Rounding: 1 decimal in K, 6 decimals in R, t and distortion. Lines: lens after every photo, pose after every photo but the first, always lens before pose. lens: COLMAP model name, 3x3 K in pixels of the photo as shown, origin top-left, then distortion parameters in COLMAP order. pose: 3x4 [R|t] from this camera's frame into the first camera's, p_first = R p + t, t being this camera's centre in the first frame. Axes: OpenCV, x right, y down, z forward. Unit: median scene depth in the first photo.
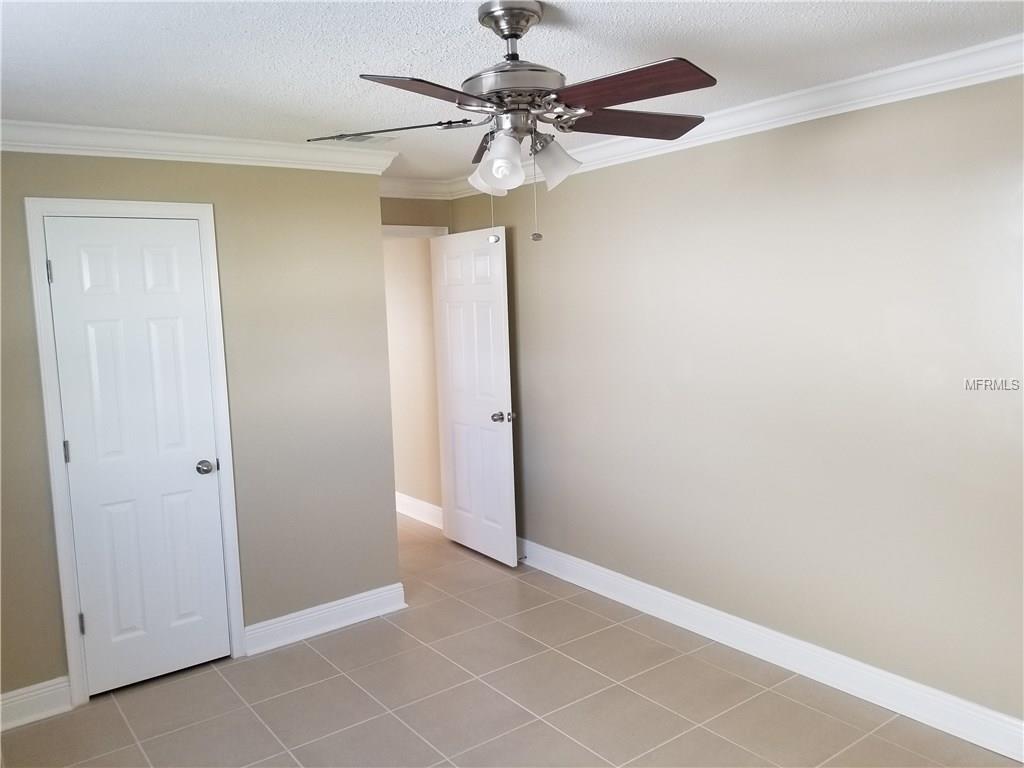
lens RADIAL K [[812.5, 0, 513.5], [0, 812.5, 380.3], [0, 0, 1]] dist [0.051988, -0.050596]
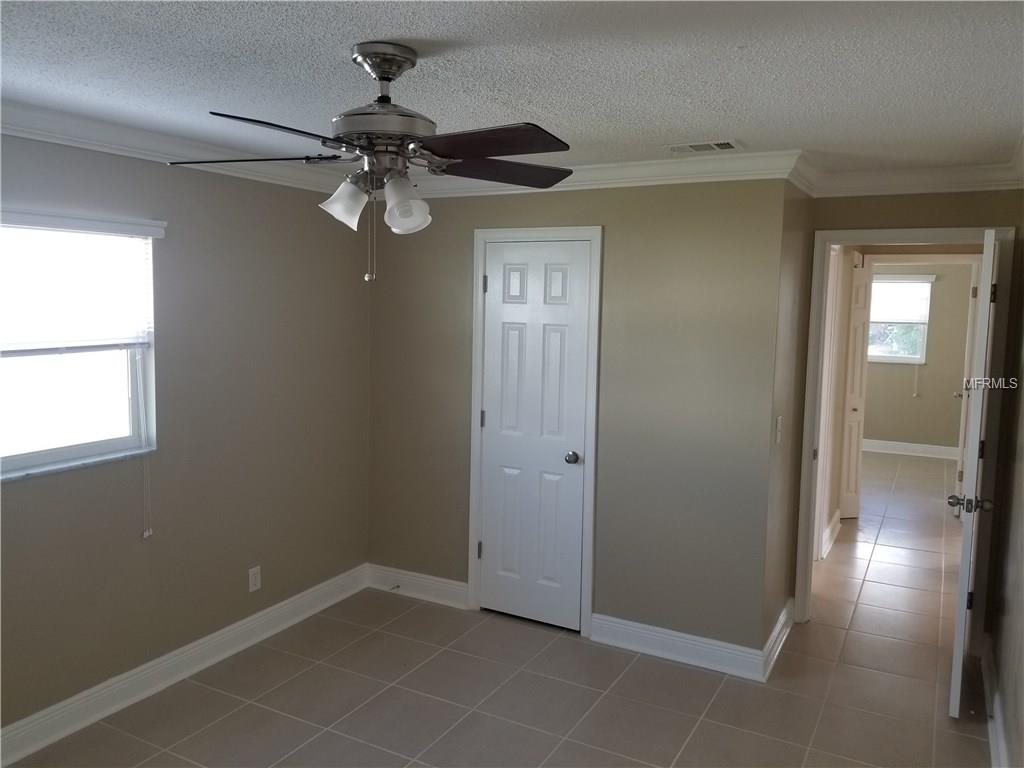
lens RADIAL K [[812.5, 0, 507.8], [0, 812.5, 385.3], [0, 0, 1]] dist [0.051988, -0.050596]
pose [[0.409576, 0.142182, -0.901128, 0.600349], [-0.144343, 0.985437, 0.089879, -0.083856], [0.900785, 0.093259, 0.424134, 0.440174]]
